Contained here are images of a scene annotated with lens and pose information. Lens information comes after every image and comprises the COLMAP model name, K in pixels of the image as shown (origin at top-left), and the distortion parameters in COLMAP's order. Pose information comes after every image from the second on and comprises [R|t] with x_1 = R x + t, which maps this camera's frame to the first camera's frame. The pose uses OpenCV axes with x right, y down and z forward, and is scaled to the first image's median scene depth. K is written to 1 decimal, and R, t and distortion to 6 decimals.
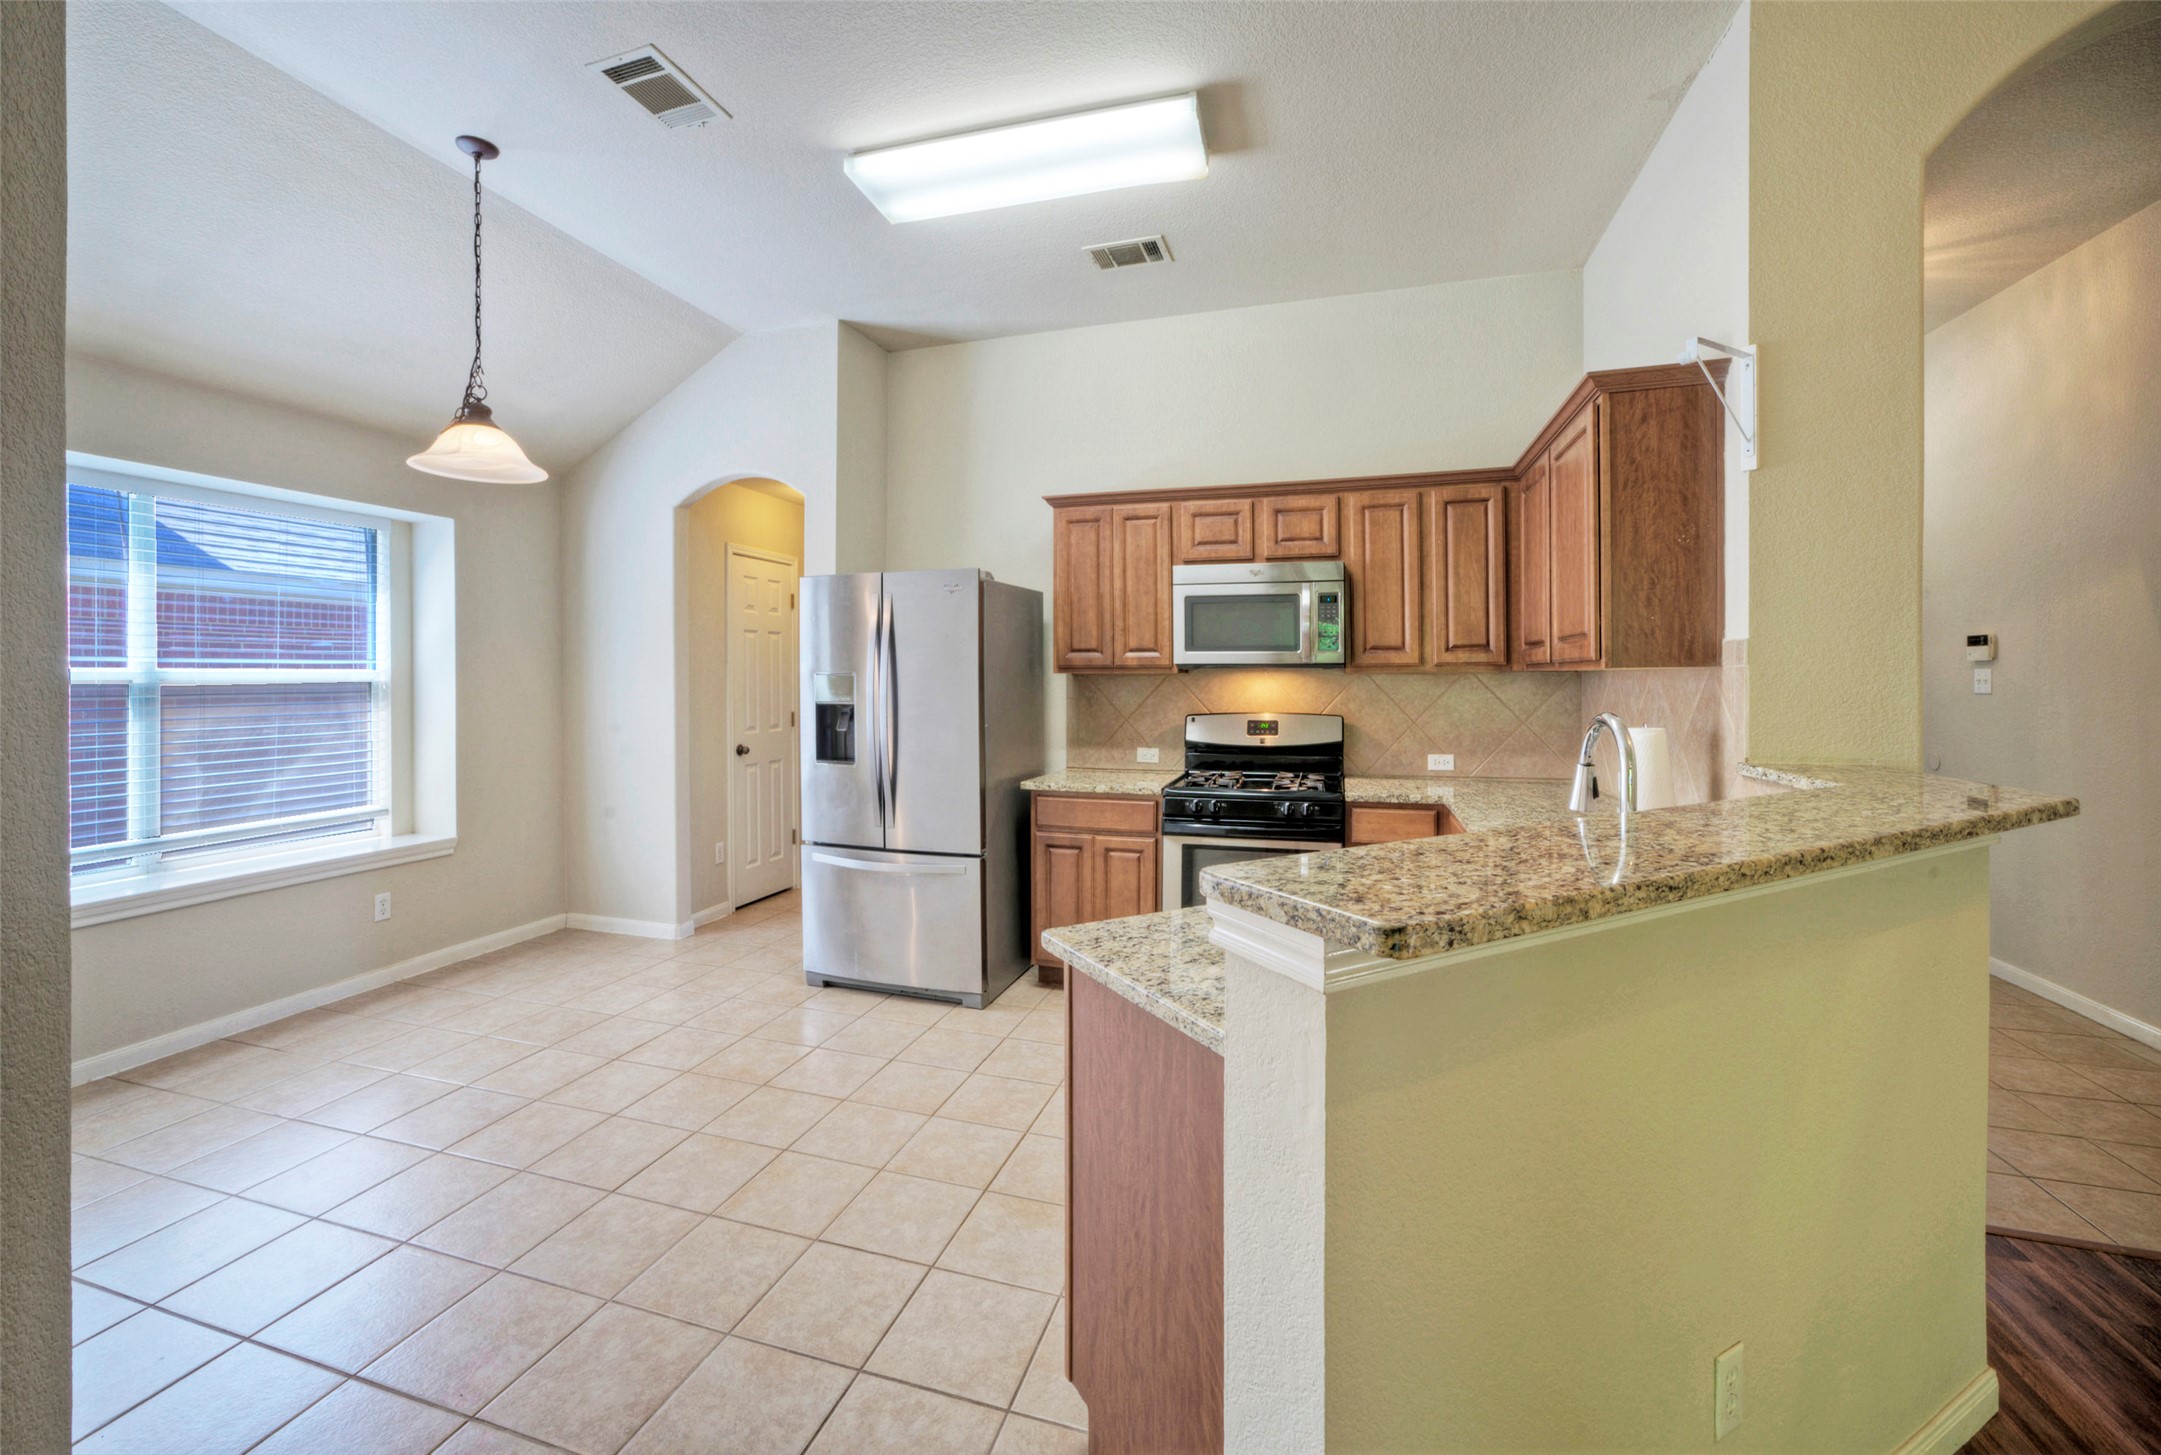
lens RADIAL K [[882.7, 0, 1076.6], [0, 882.7, 672.0], [0, 0, 1]] dist [-0.011681, 0.006206]
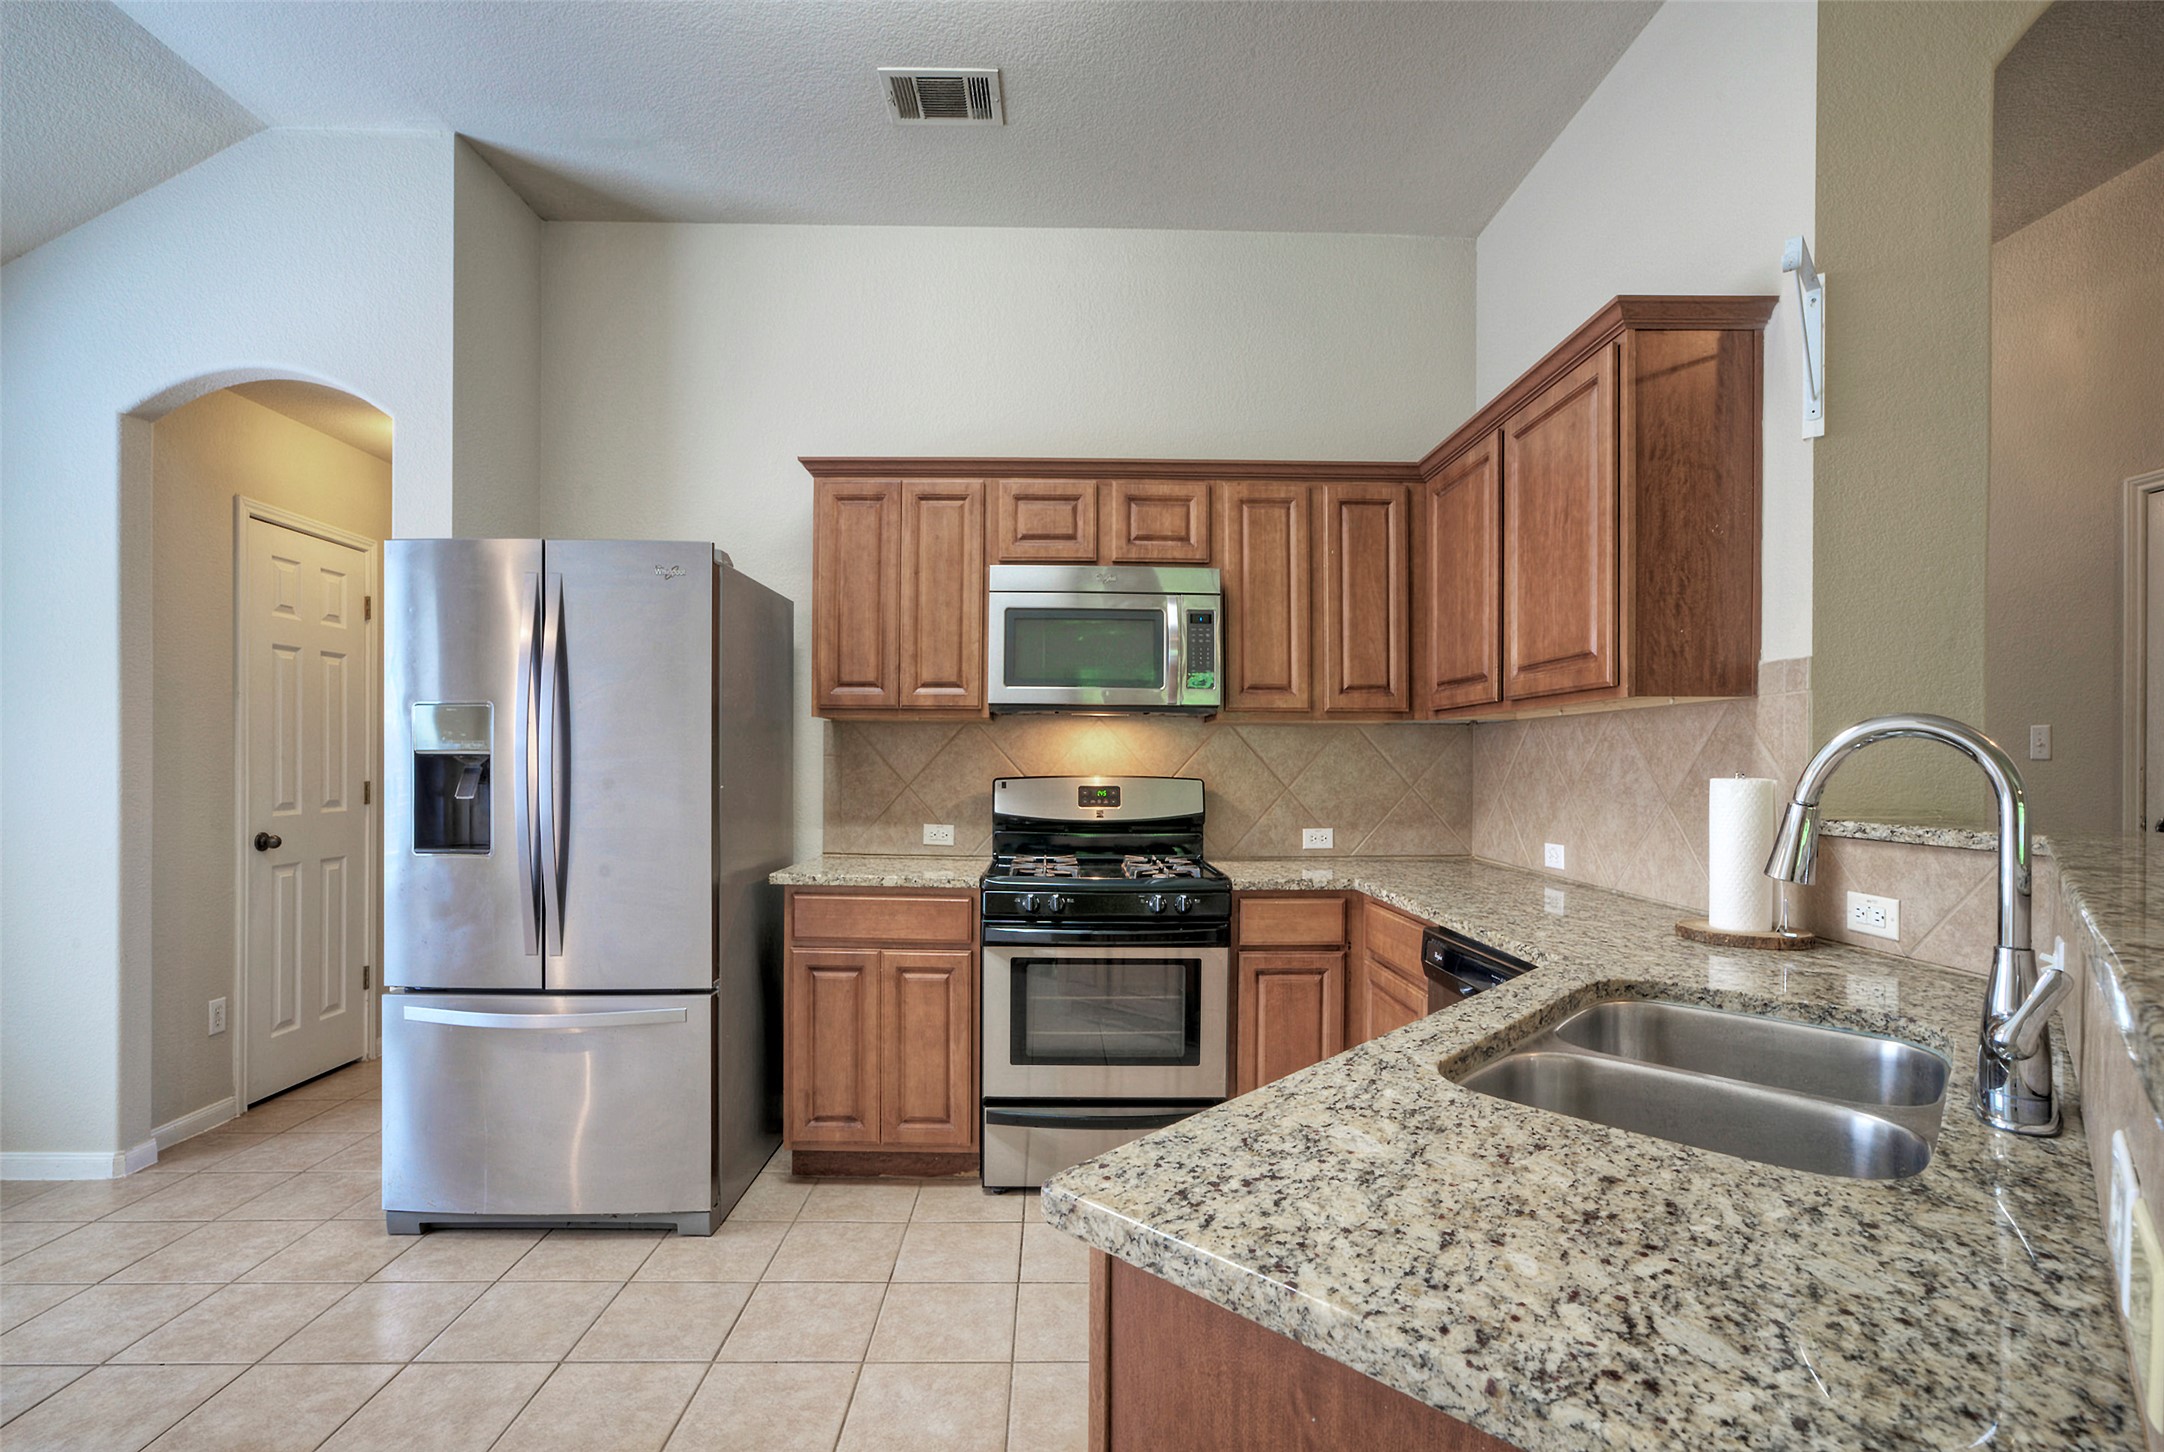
lens RADIAL K [[980.1, 0, 1065.6], [0, 980.1, 758.0], [0, 0, 1]] dist [-0.013002, 0.001888]
pose [[0.952275, 0.008622, 0.305119, -0.074044], [-0.007745, 0.999962, -0.004084, 0.038430], [-0.305142, 0.001526, 0.952306, 0.236039]]
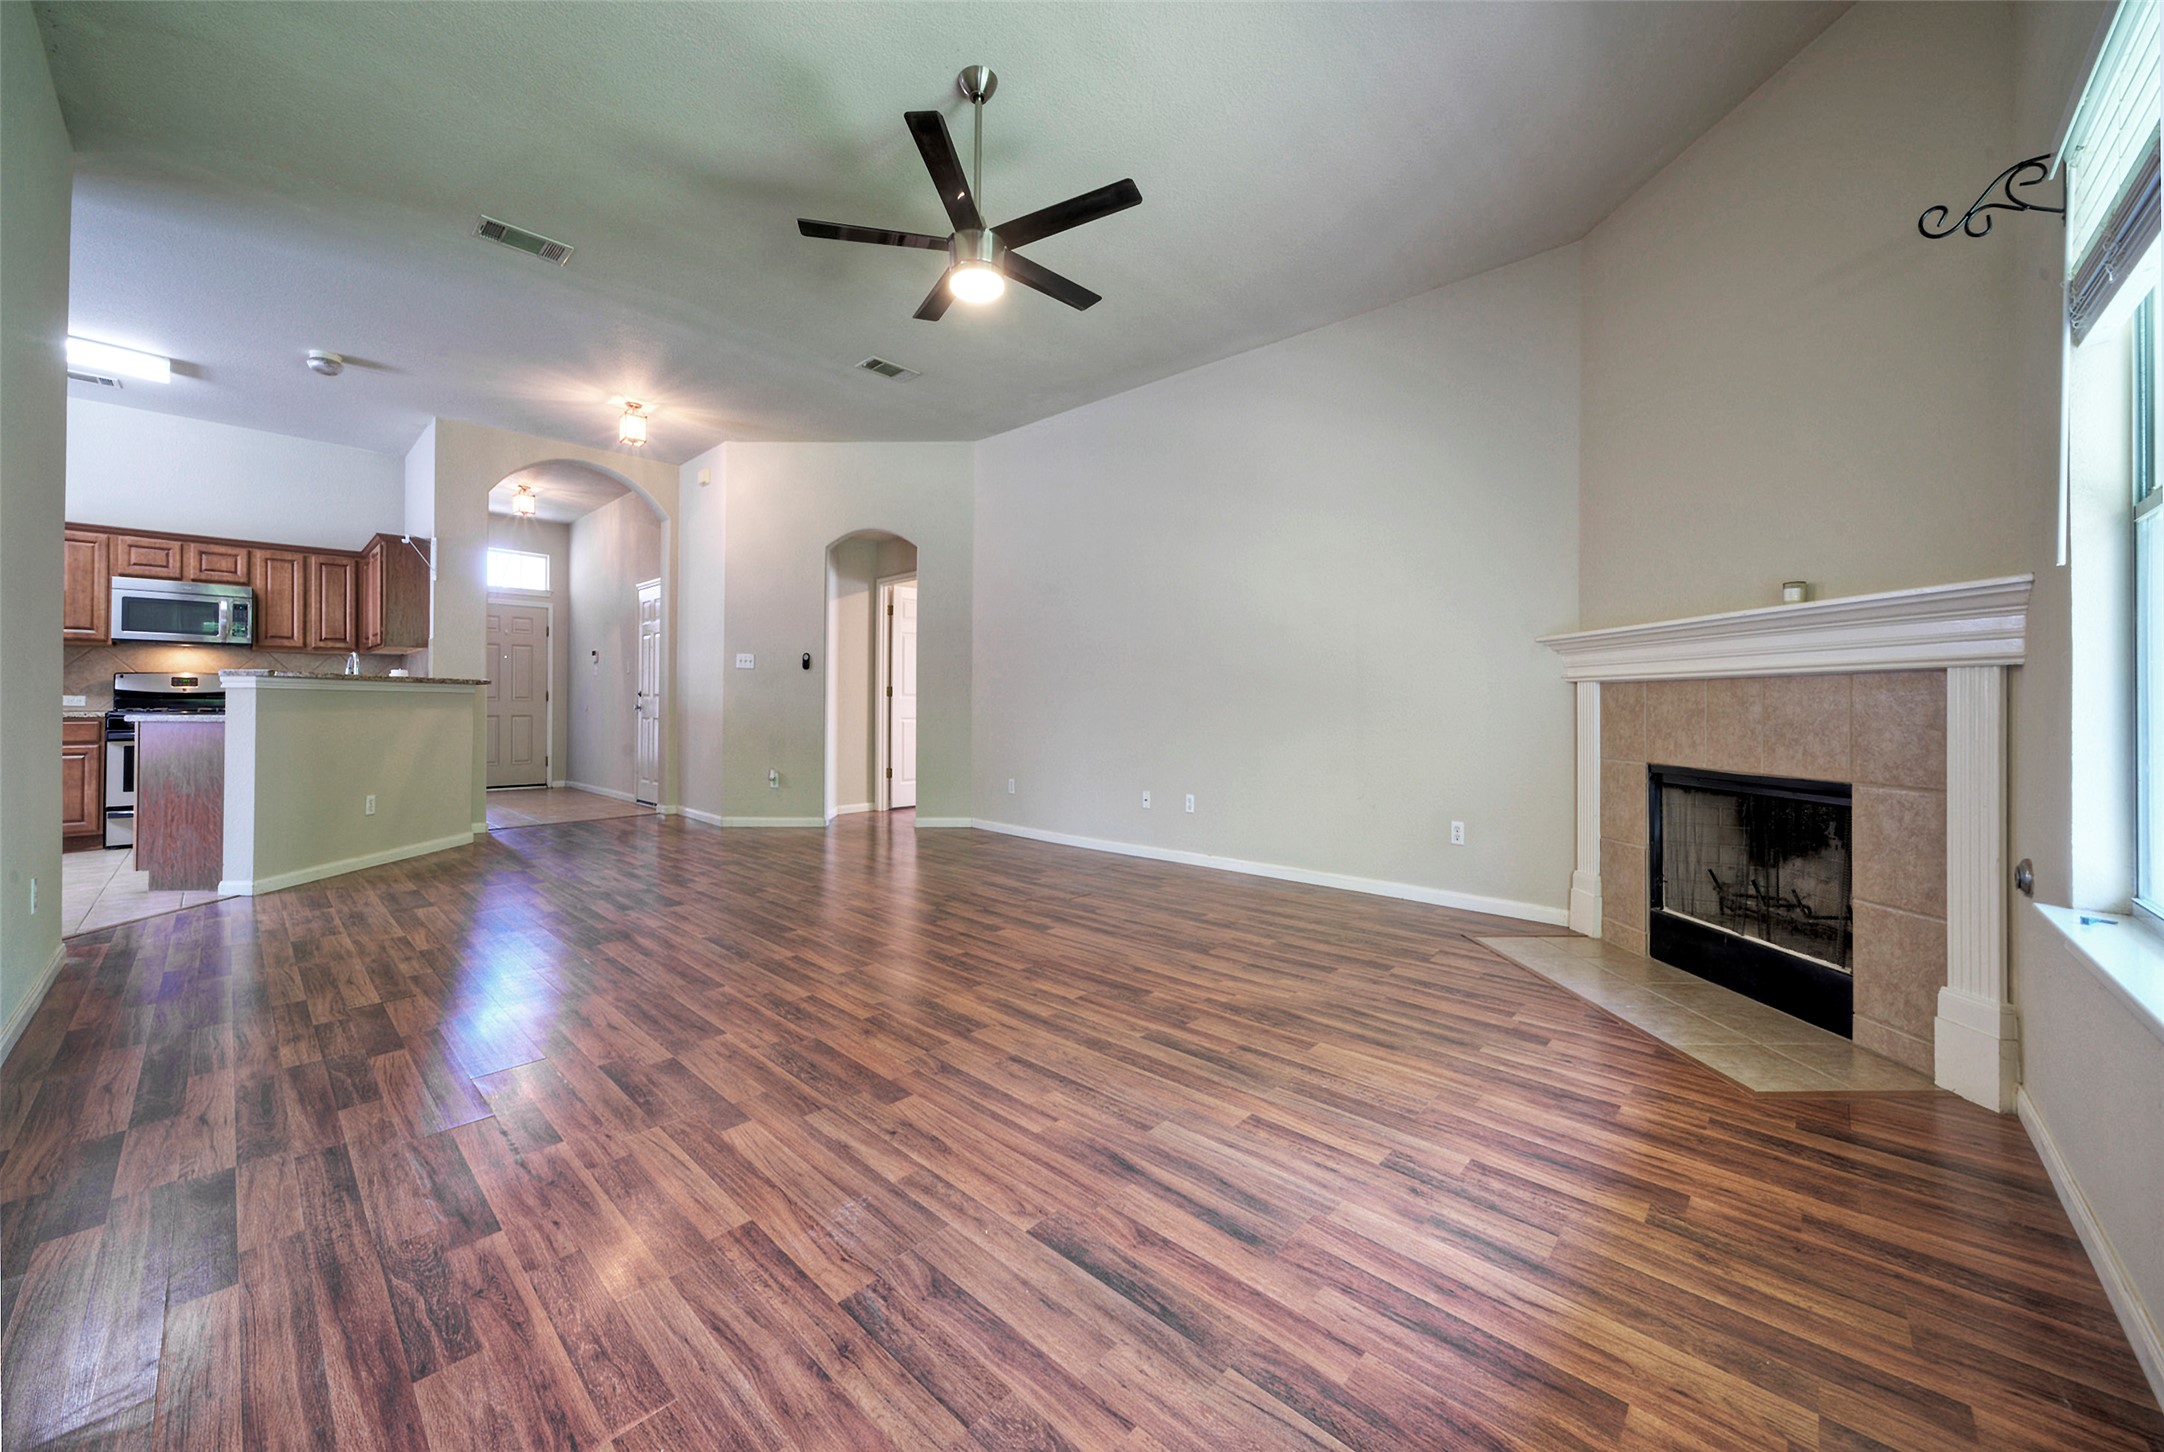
lens RADIAL K [[789.5, 0, 1037.3], [0, 789.5, 701.4], [0, 0, 1]] dist [-0.004213, 0.001185]
pose [[0.453028, 0.001498, 0.891495, -0.406455], [-0.005322, 0.999985, 0.001024, 0.098319], [-0.891480, -0.005208, 0.453030, -1.169047]]
